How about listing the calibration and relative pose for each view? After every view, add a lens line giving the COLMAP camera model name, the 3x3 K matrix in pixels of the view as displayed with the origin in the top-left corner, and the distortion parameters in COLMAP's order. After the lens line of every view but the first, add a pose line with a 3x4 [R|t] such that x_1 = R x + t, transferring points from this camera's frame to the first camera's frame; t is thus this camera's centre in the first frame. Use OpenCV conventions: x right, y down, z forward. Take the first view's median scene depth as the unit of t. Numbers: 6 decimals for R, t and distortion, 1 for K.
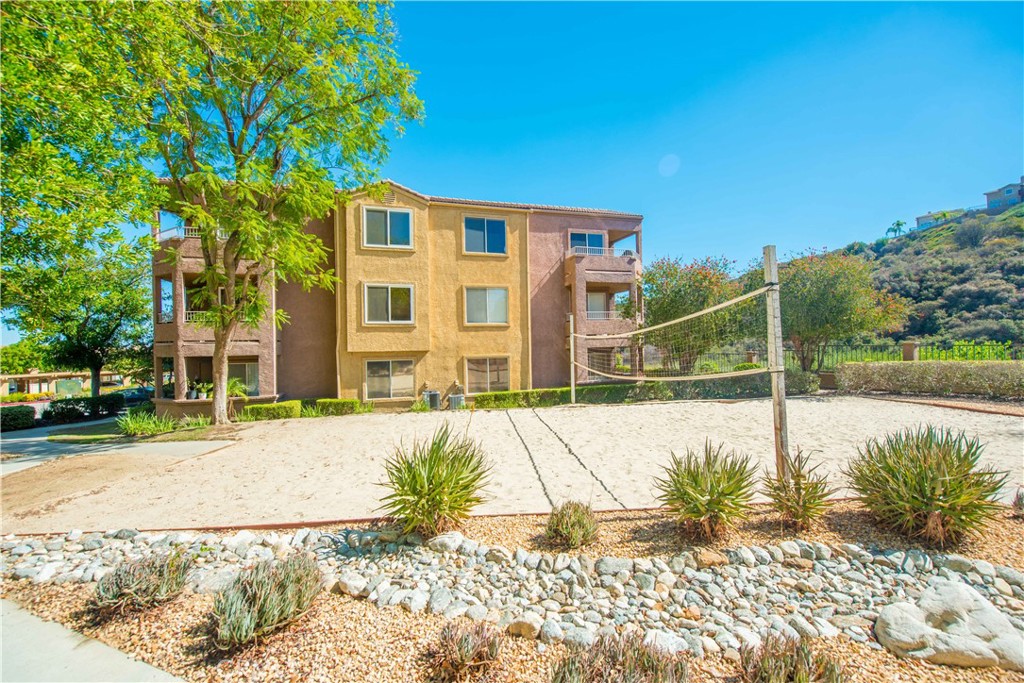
lens RADIAL K [[417.9, 0, 514.8], [0, 417.9, 344.1], [0, 0, 1]] dist [-0.018126, -0.000661]
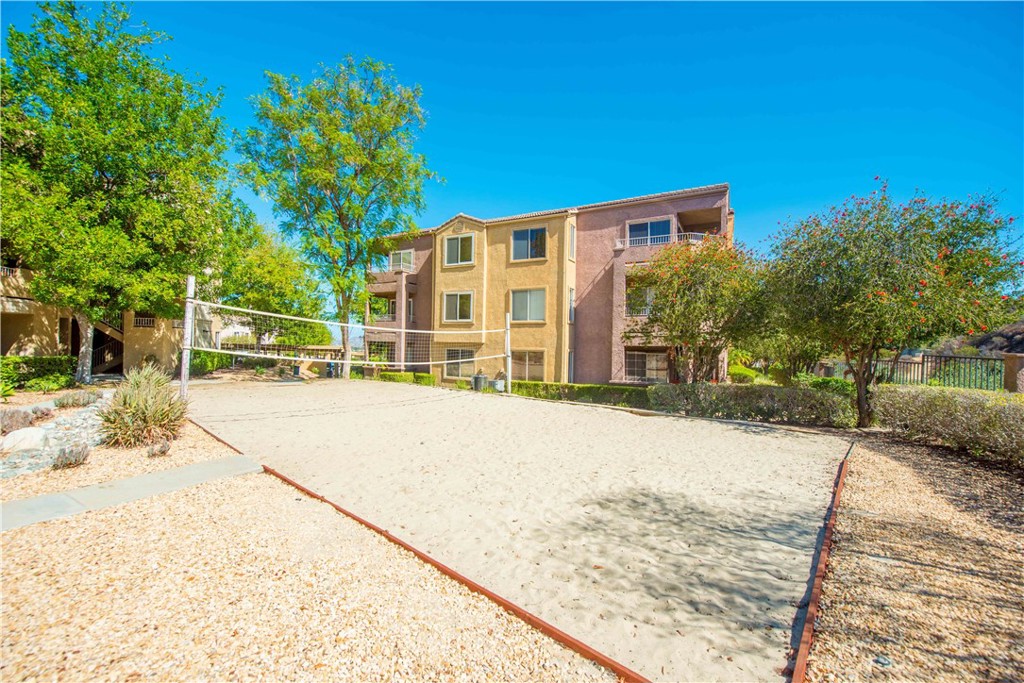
lens RADIAL K [[417.9, 0, 514.8], [0, 417.9, 344.1], [0, 0, 1]] dist [-0.018126, -0.000661]
pose [[0.702851, 0.033926, -0.710527, 0.712175], [-0.027899, 0.999408, 0.020122, -0.008093], [0.710789, 0.005680, 0.703382, 0.169719]]
